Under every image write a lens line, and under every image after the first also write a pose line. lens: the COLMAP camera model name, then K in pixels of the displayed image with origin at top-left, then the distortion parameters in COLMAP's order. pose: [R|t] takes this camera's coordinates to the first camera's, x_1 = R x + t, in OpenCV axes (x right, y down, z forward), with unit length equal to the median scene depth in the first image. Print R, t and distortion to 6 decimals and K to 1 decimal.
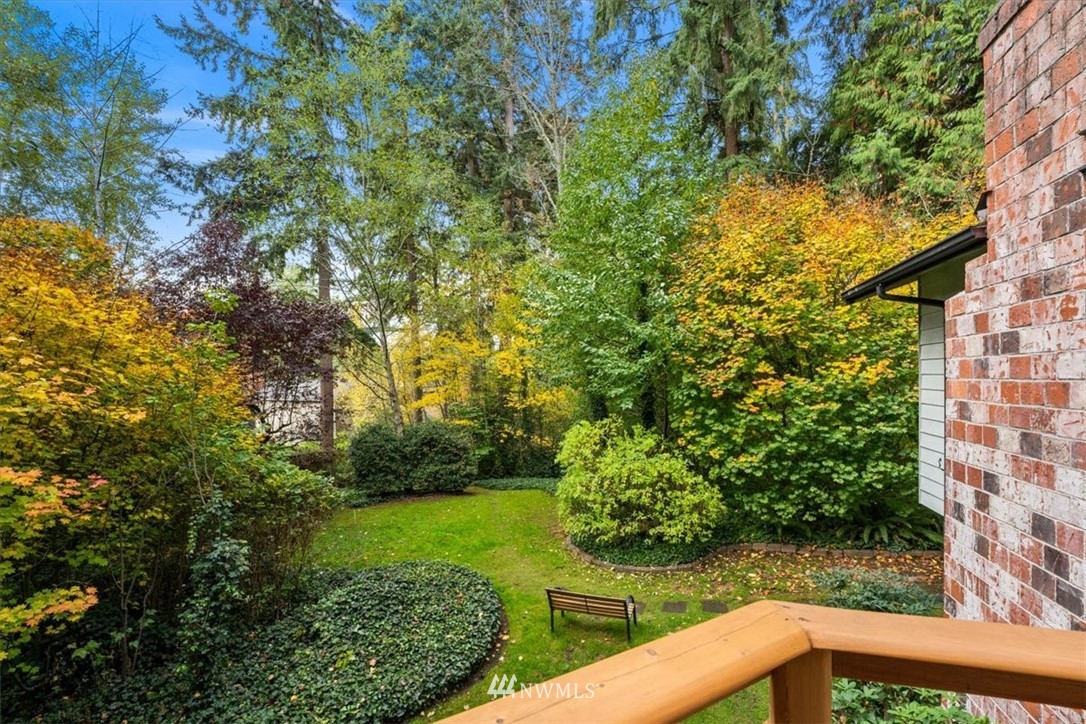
lens RADIAL K [[446.9, 0, 544.3], [0, 446.9, 384.3], [0, 0, 1]] dist [-0.017037, 0.000156]
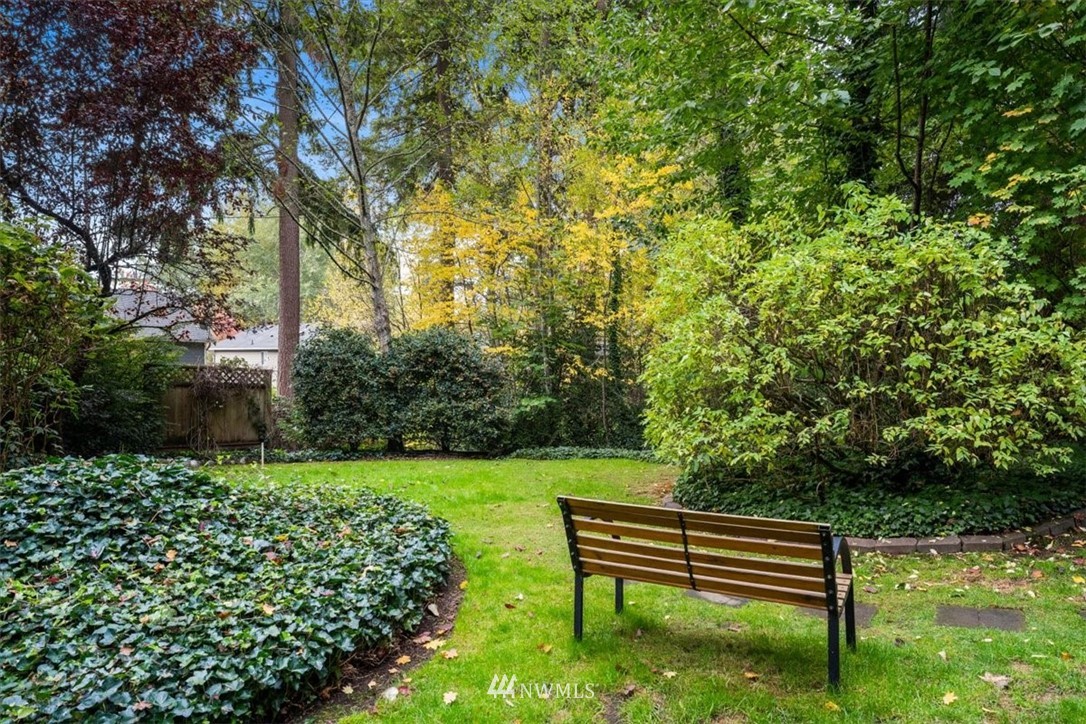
lens RADIAL K [[654.0, 0, 570.1], [0, 654.0, 399.8], [0, 0, 1]] dist [0.014702, -0.000192]
pose [[0.988518, 0.042239, -0.145082, 0.059059], [-0.040229, 0.999050, 0.016763, 0.299117], [0.145652, -0.010734, 0.989278, 0.425959]]
